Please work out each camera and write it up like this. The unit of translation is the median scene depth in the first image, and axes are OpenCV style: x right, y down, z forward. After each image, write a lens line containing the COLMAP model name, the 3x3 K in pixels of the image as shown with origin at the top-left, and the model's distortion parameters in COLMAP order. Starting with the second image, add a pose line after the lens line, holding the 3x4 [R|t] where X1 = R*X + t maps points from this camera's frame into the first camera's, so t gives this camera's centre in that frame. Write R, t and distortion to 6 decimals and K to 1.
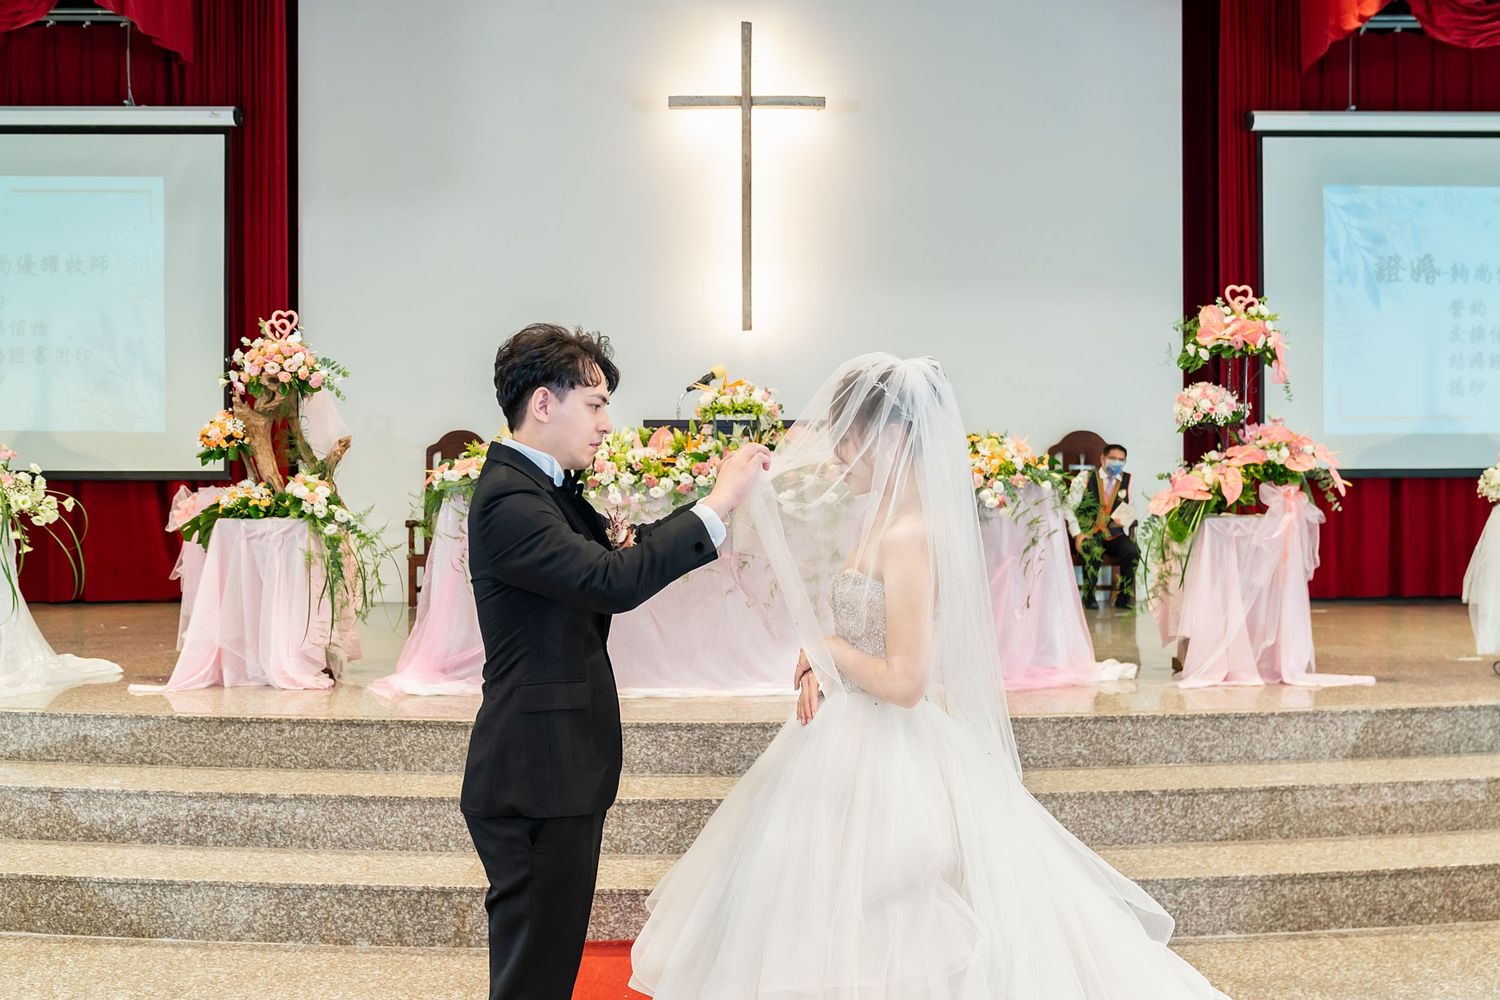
lens RADIAL K [[1245.0, 0, 750.0], [0, 1245.0, 500.0], [0, 0, 1]] dist [-0.014817, -0.009373]
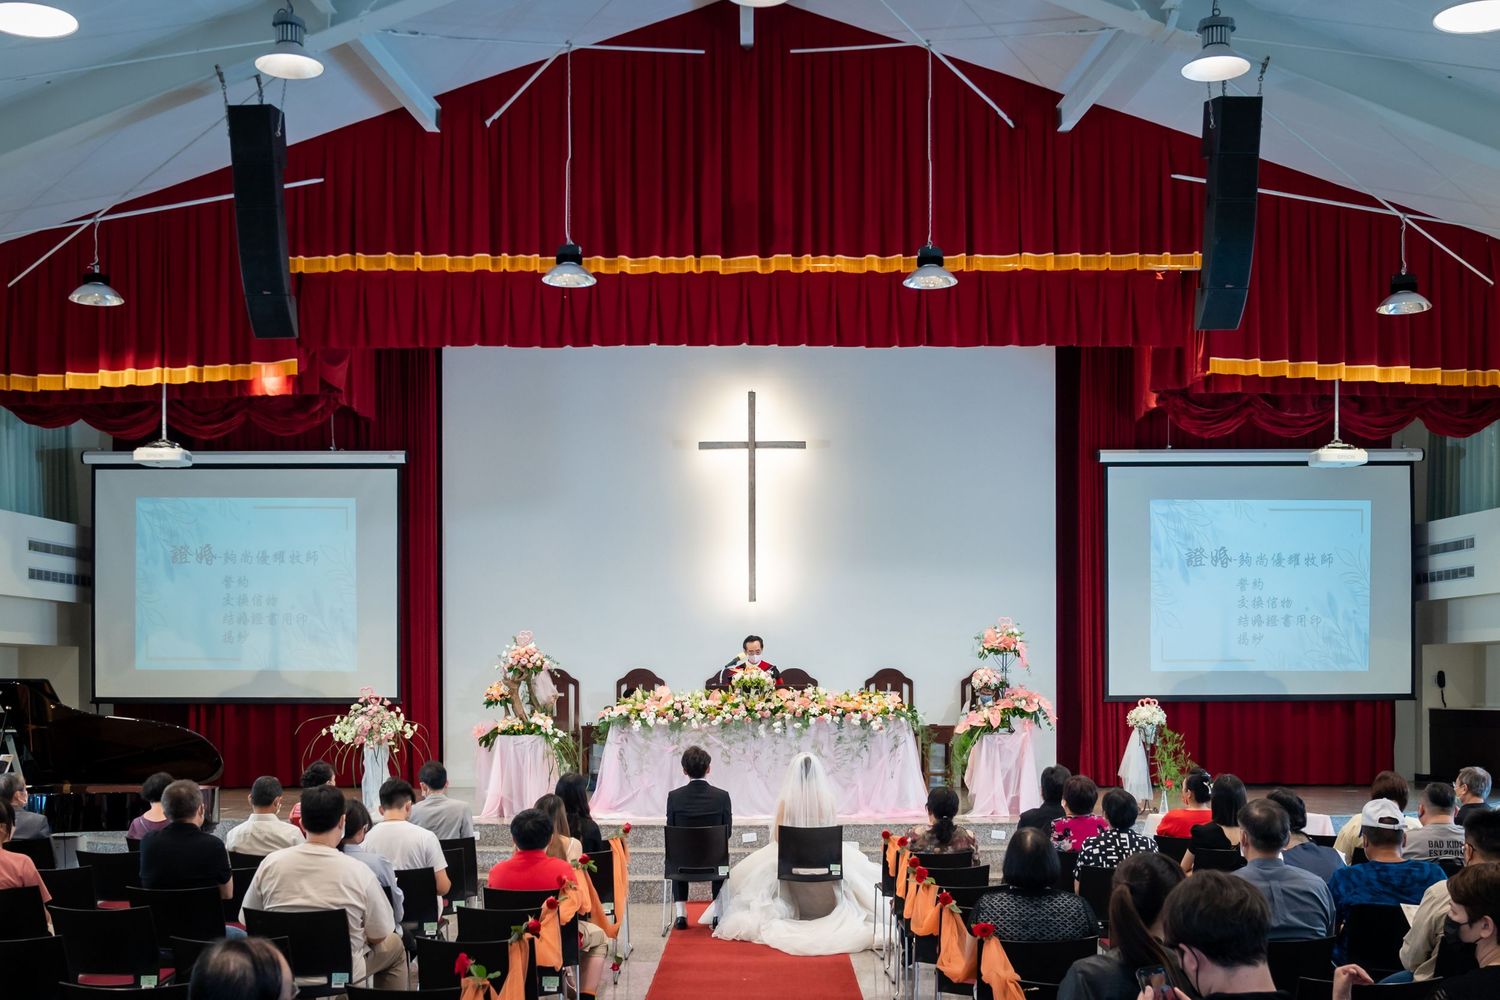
lens RADIAL K [[1695.0, 0, 707.5], [0, 1695.0, 701.0], [0, 0, 1]] dist [-0.016235, -0.012736]
pose [[0.999844, -0.000057, -0.017638, -0.035215], [0.000224, 0.999955, 0.009441, -0.066882], [0.017637, -0.009444, 0.999800, -1.768286]]
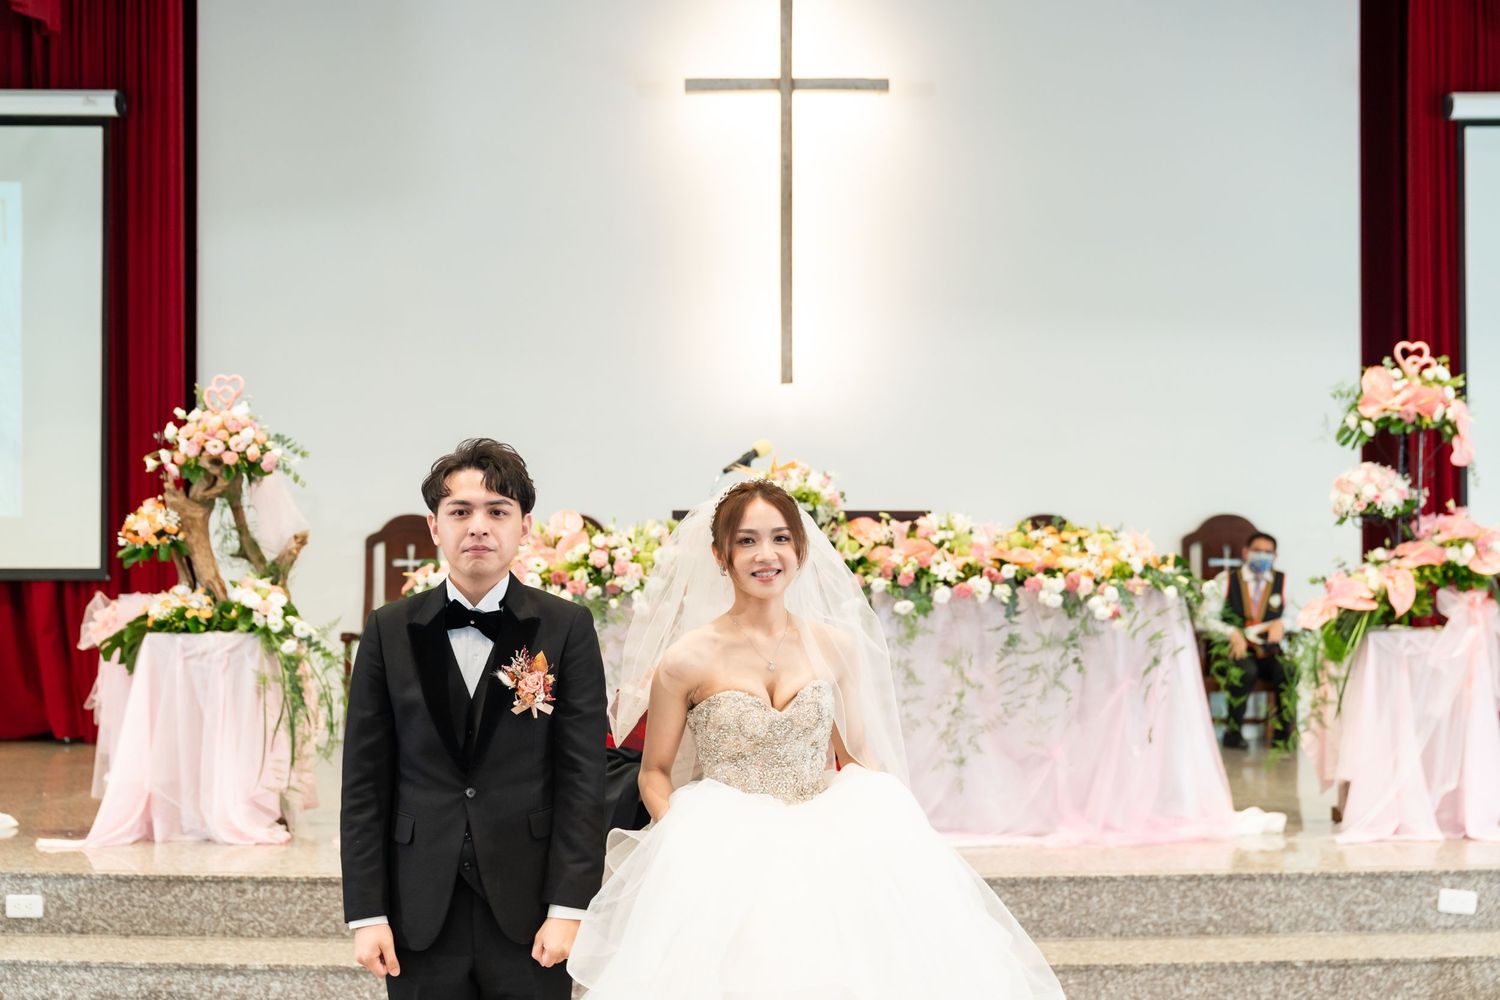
lens RADIAL K [[1772.7, 0, 762.8], [0, 1772.7, 567.5], [0, 0, 1]] dist [0.016459, -0.018860]
pose [[0.999991, -0.000330, -0.004248, -0.022372], [0.000257, 0.999853, -0.017173, -0.007745], [0.004253, 0.017172, 0.999844, -0.154951]]
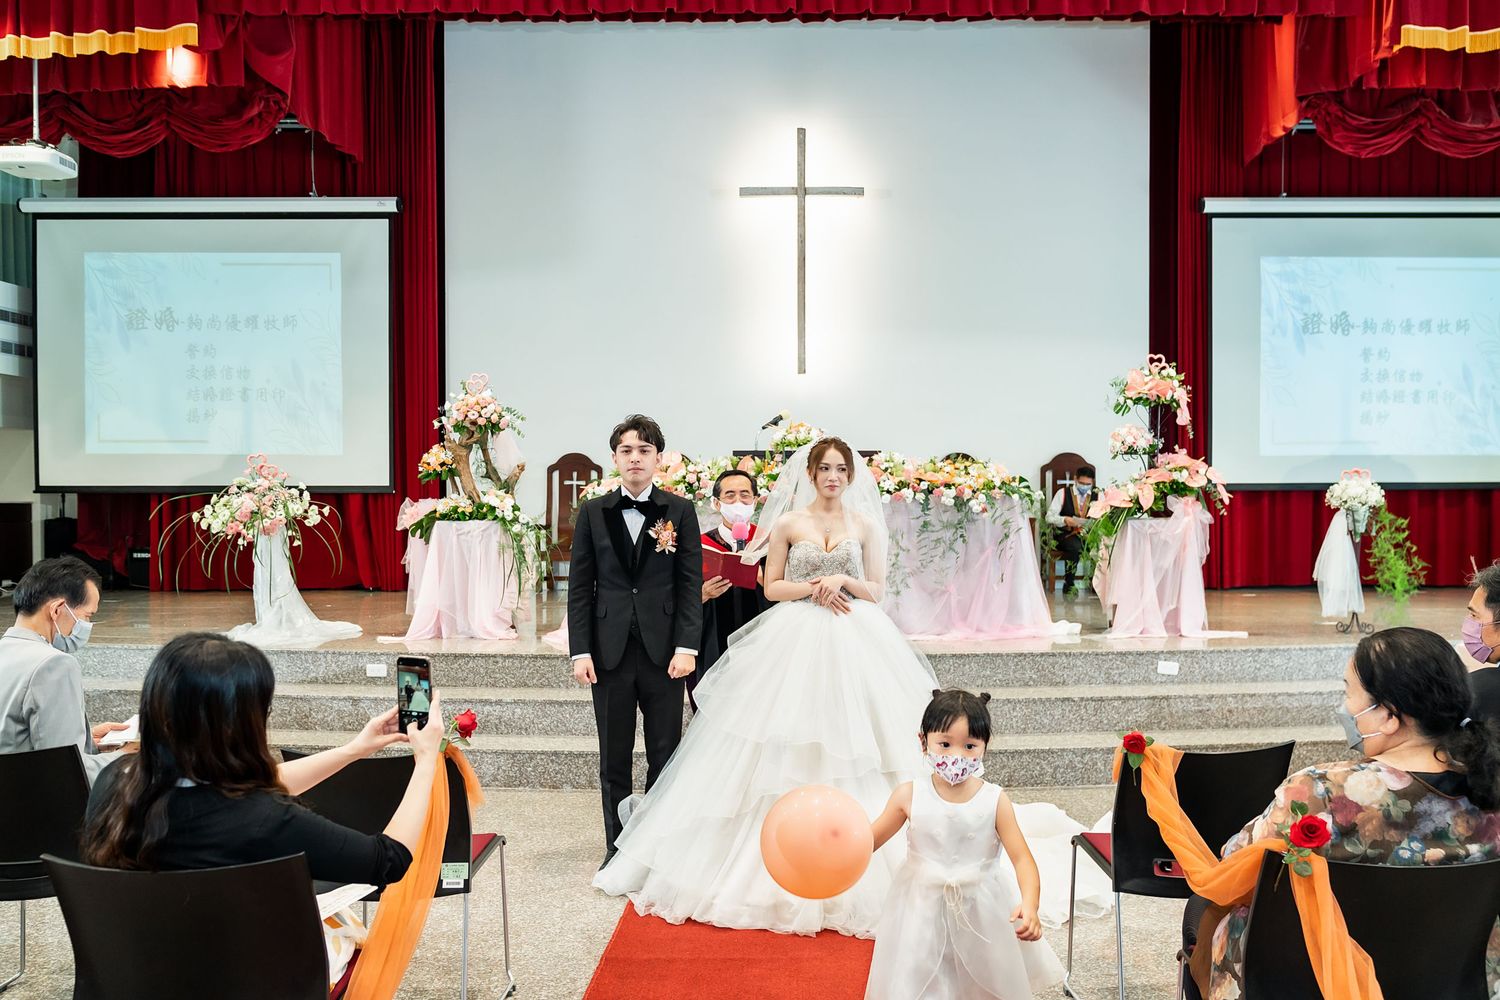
lens RADIAL K [[1173.7, 0, 786.8], [0, 1173.7, 532.8], [0, 0, 1]] dist [-0.025583, 0.006364]
pose [[0.999966, -0.000533, -0.008257, -0.013527], [0.000706, 0.999779, 0.021005, 0.000777], [0.008244, -0.021010, 0.999745, -0.343035]]
